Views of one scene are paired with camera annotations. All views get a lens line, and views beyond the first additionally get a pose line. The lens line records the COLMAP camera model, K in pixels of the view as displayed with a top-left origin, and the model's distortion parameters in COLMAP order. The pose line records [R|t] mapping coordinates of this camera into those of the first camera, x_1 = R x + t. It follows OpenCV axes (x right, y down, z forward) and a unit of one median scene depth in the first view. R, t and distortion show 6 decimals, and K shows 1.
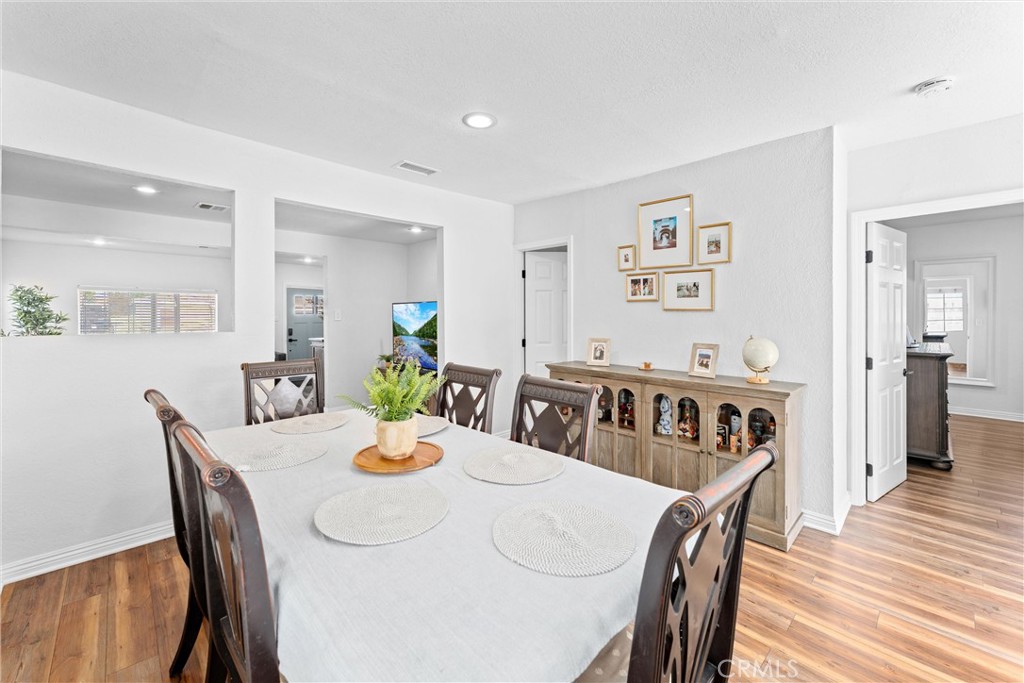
lens RADIAL K [[411.7, 0, 510.6], [0, 411.7, 315.7], [0, 0, 1]] dist [0.000669, 0.000039]
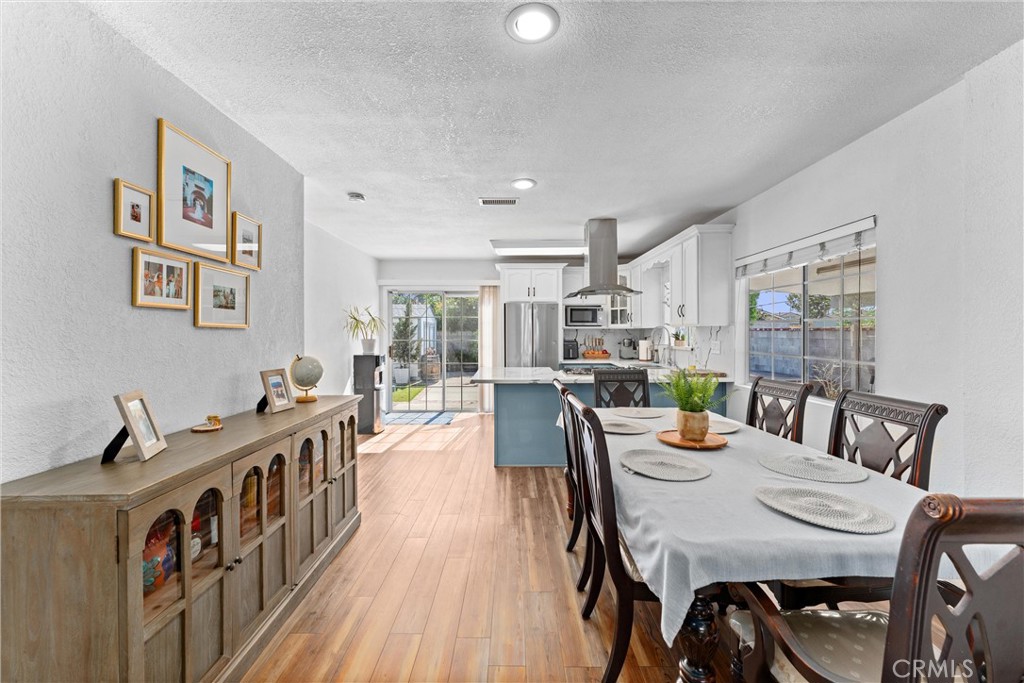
lens RADIAL K [[408.0, 0, 509.3], [0, 408.0, 333.7], [0, 0, 1]] dist [0.000782, 0.000083]
pose [[-0.718139, 0.004691, 0.695883, -0.256159], [0.008400, 0.999963, 0.001927, -0.000133], [-0.695849, 0.007229, -0.718152, 0.781396]]
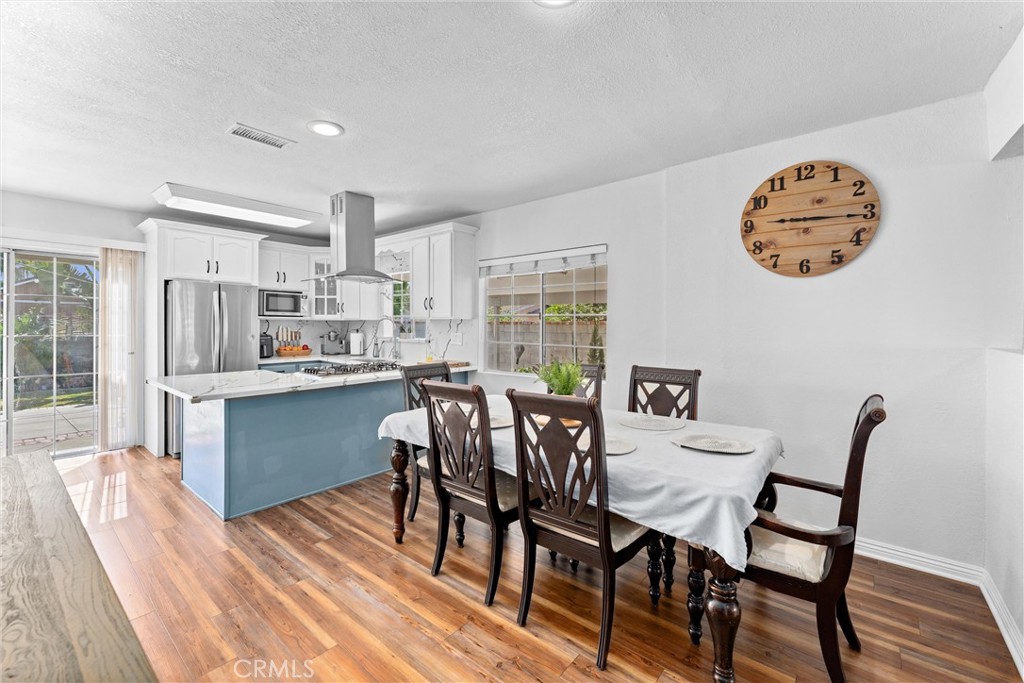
lens RADIAL K [[424.7, 0, 511.9], [0, 424.7, 326.2], [0, 0, 1]] dist [-0.008656, -0.000125]
pose [[-0.993627, 0.001371, -0.112712, 0.026932], [0.000645, 0.999979, 0.006475, -0.001095], [0.112719, 0.006361, -0.993607, 0.834012]]
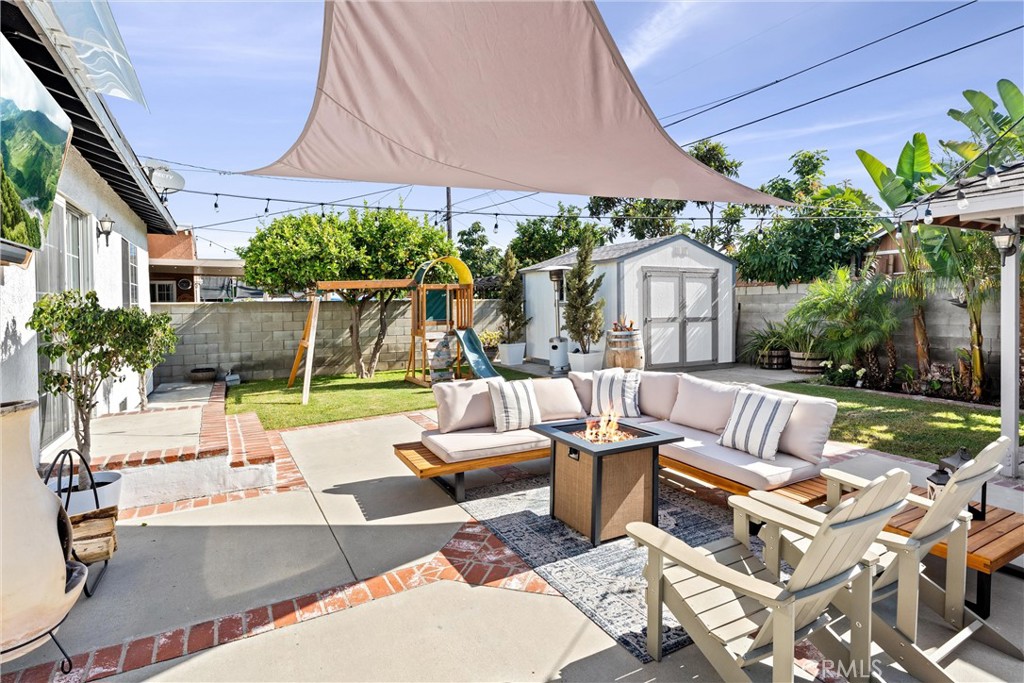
lens RADIAL K [[526.4, 0, 517.2], [0, 526.4, 316.4], [0, 0, 1]] dist [-0.001603, -0.000106]
pose [[0.267203, -0.024308, 0.963334, 0.208933], [0.018909, 0.999622, 0.019978, 0.051917], [-0.963455, 0.012878, 0.267561, -1.128823]]
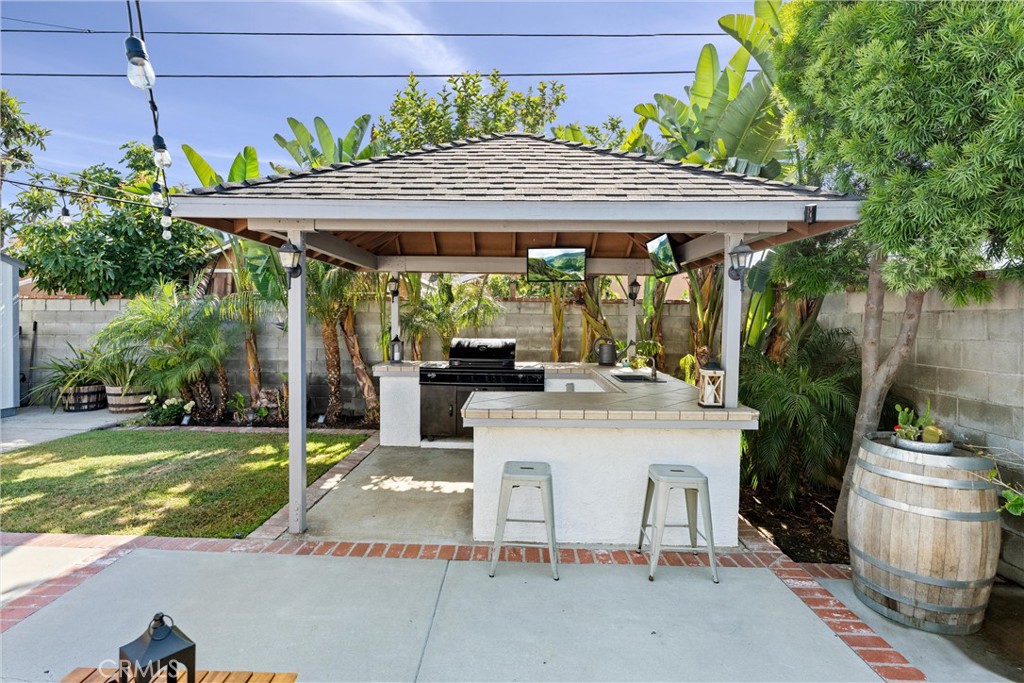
lens RADIAL K [[514.0, 0, 507.0], [0, 514.0, 336.7], [0, 0, 1]] dist [-0.001618, -0.000512]
pose [[-0.708050, -0.027636, 0.705621, 0.555118], [-0.006550, 0.999448, 0.032571, 0.041766], [-0.706132, 0.018440, -0.707841, -1.390040]]
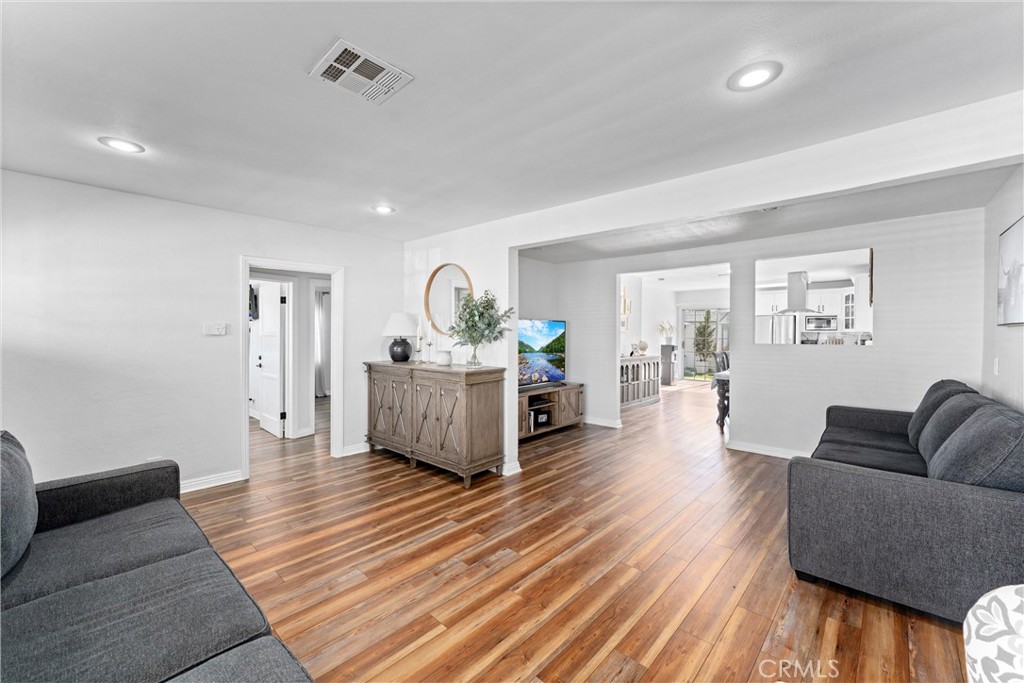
lens RADIAL K [[412.5, 0, 507.2], [0, 412.5, 329.4], [0, 0, 1]] dist [-0.000486, -0.000114]
pose [[-0.063060, 0.012584, 0.997930, -1.371106], [-0.003676, 0.999911, -0.012841, 0.006069], [-0.998003, -0.004478, -0.063008, 1.256828]]
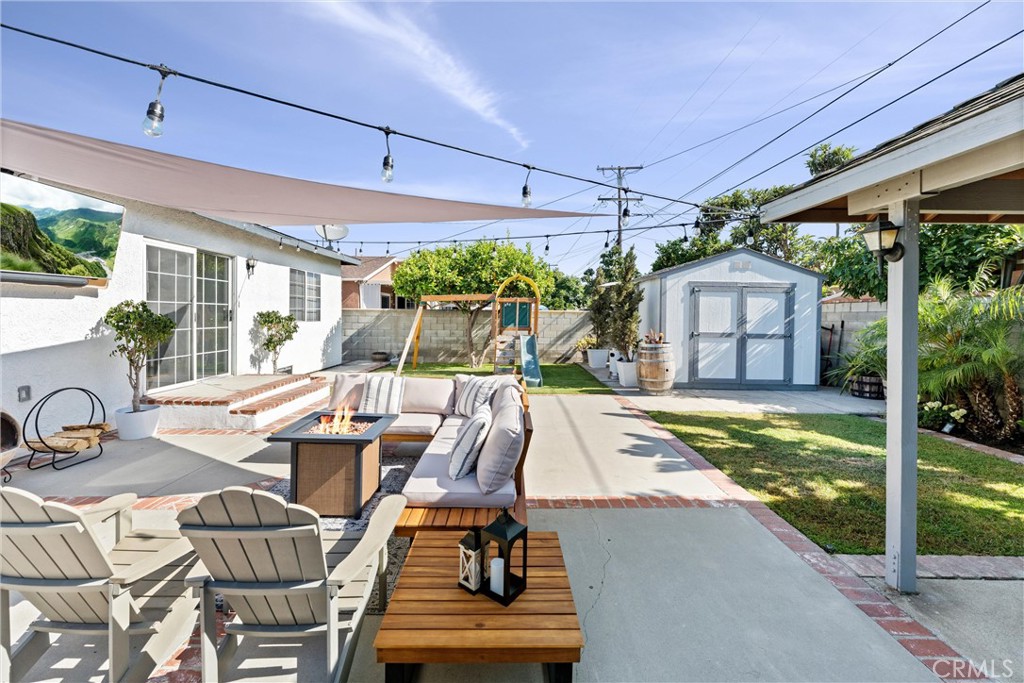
lens RADIAL K [[416.0, 0, 508.9], [0, 416.0, 319.2], [0, 0, 1]] dist [-0.000737, 0.000027]
pose [[0.696717, -0.000764, 0.717346, 0.653093], [-0.007648, 0.999935, 0.008492, 0.048033], [-0.717306, -0.011403, 0.696665, -1.727166]]
